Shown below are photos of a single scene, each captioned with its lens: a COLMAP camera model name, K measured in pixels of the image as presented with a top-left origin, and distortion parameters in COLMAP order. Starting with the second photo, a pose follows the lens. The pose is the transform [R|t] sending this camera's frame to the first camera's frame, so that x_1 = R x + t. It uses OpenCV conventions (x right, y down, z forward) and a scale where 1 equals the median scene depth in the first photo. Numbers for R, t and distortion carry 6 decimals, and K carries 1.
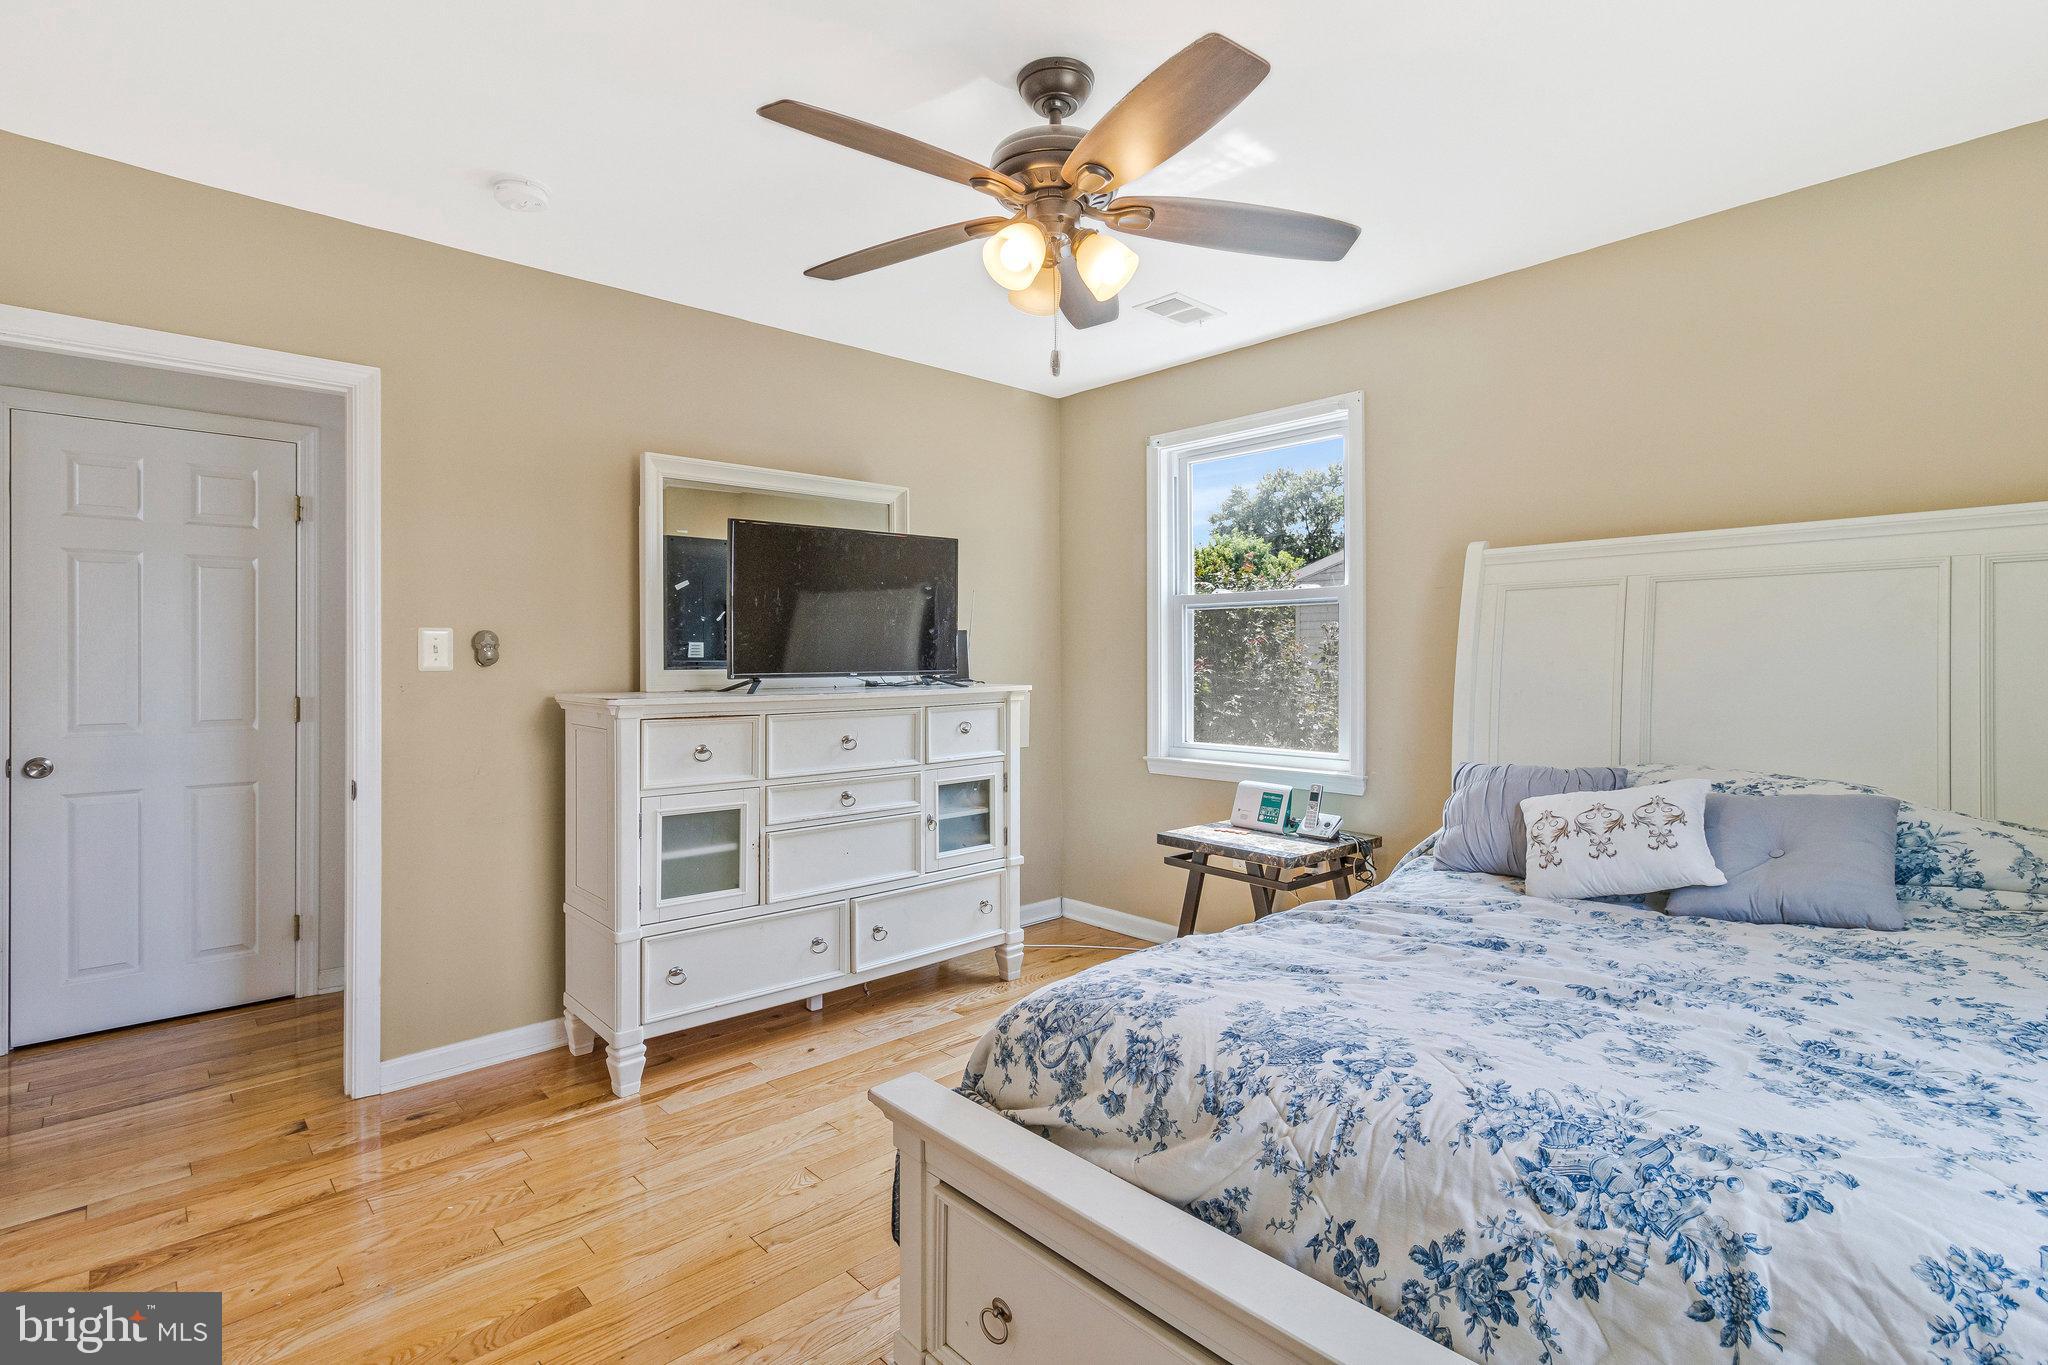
lens RADIAL K [[980.1, 0, 1027.9], [0, 980.1, 667.8], [0, 0, 1]] dist [0.002440, 0.001561]
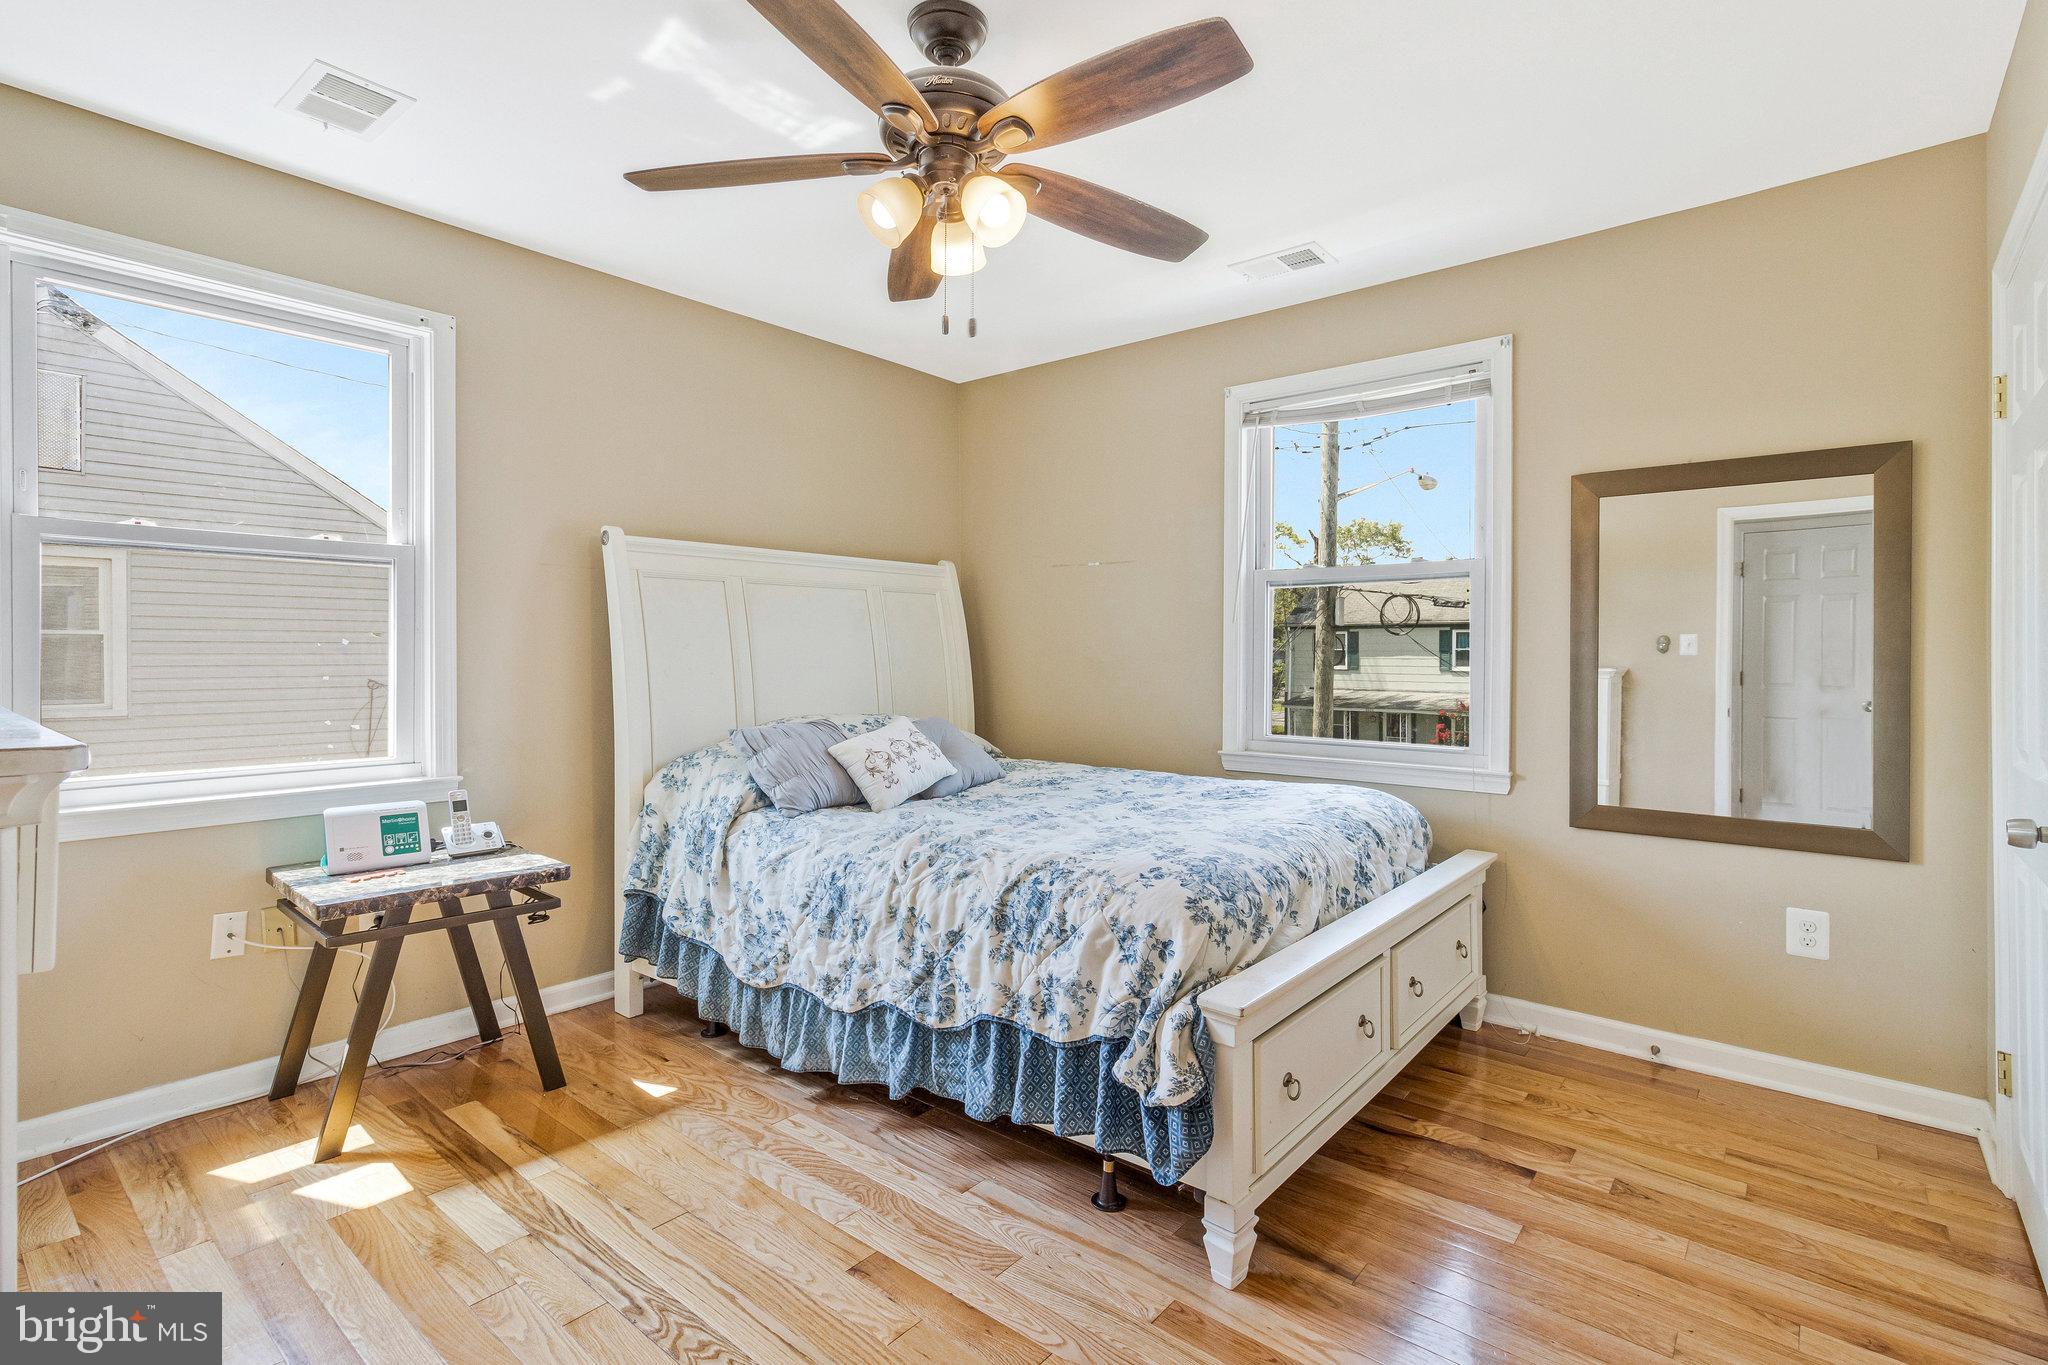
lens RADIAL K [[980.1, 0, 1027.9], [0, 980.1, 667.8], [0, 0, 1]] dist [0.002440, 0.001561]
pose [[-0.150977, -0.008348, 0.988502, -0.929645], [0.003525, 0.999953, 0.008983, 0.018600], [-0.988531, 0.004840, -0.150941, 1.055135]]
